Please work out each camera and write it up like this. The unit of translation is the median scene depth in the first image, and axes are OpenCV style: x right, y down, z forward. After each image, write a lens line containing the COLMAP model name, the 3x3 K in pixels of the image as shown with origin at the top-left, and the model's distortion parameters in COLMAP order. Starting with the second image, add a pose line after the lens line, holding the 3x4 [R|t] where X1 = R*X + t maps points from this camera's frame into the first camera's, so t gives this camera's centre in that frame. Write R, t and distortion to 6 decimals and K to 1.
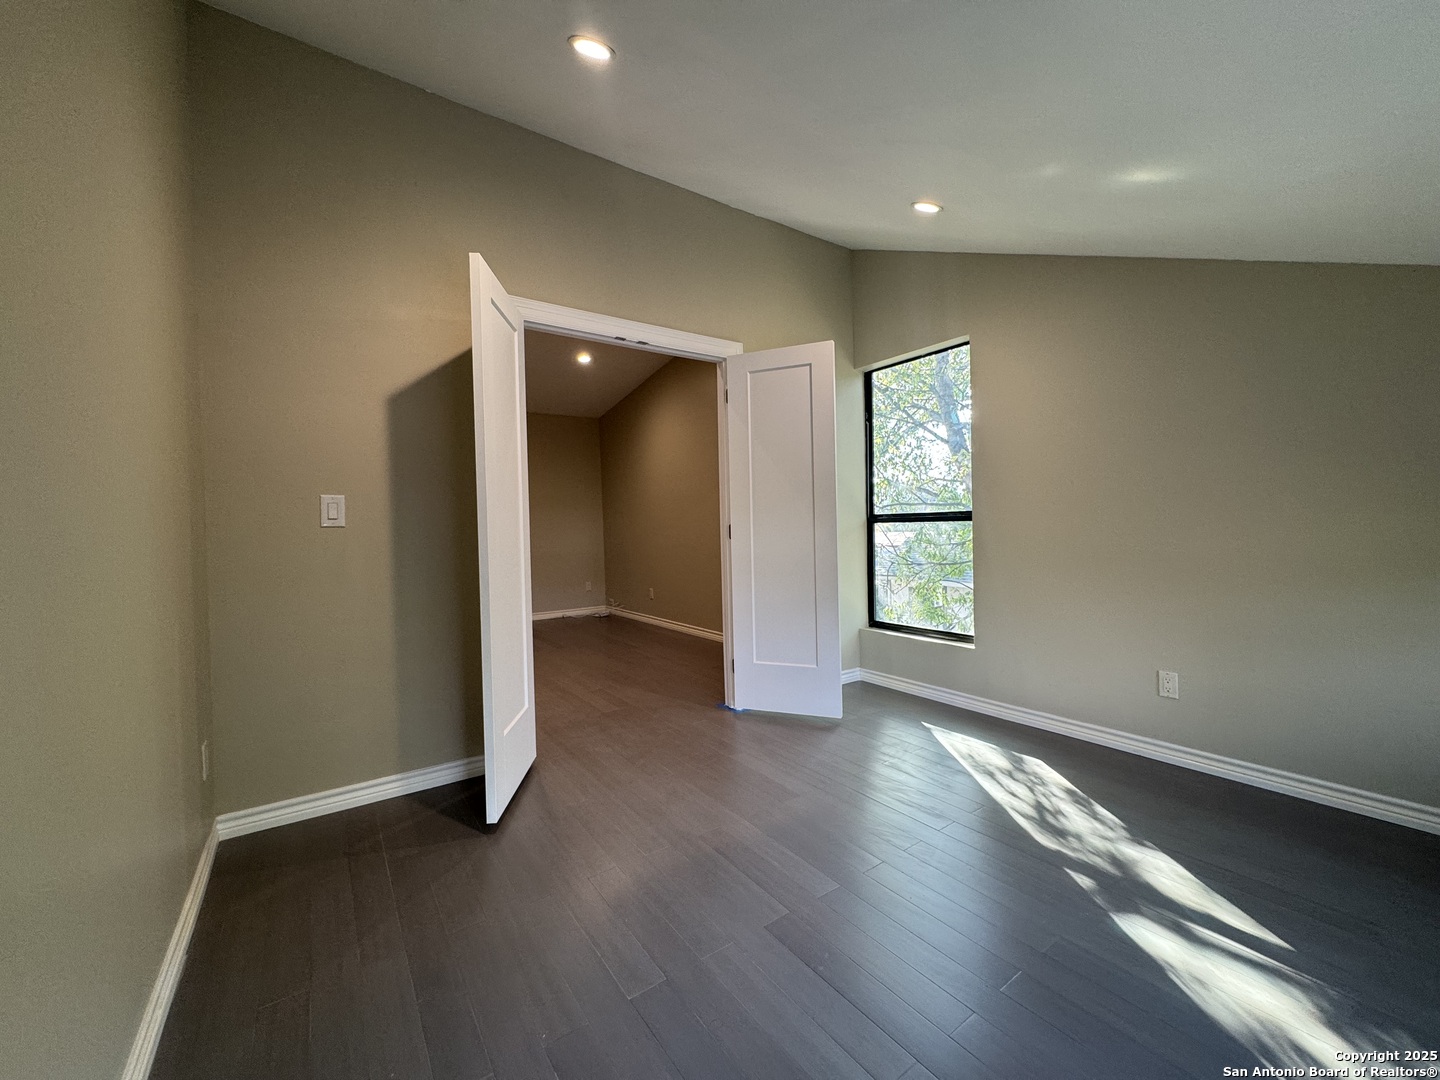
lens RADIAL K [[572.3, 0, 720.0], [0, 572.3, 540.0], [0, 0, 1]] dist [-0.002028, -0.000405]
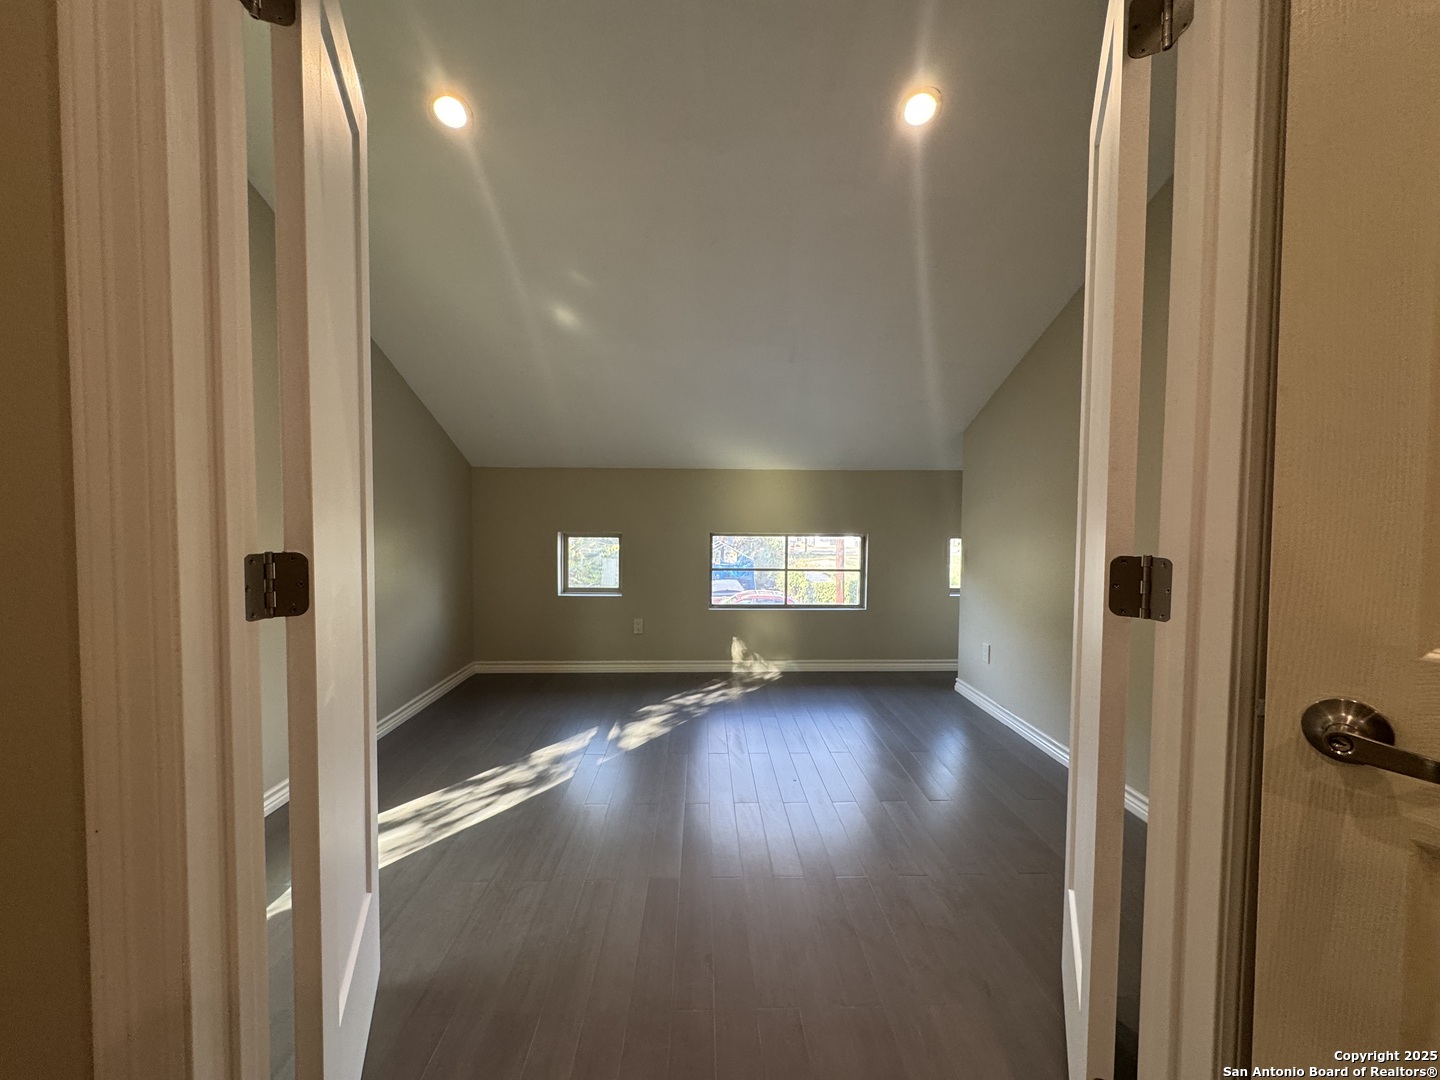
lens RADIAL K [[572.3, 0, 720.0], [0, 572.3, 540.0], [0, 0, 1]] dist [-0.002028, -0.000405]
pose [[-0.833670, -0.006526, 0.552224, -0.468444], [0.020854, 0.998845, 0.043287, -0.077937], [-0.551868, 0.047603, -0.832571, 1.878964]]
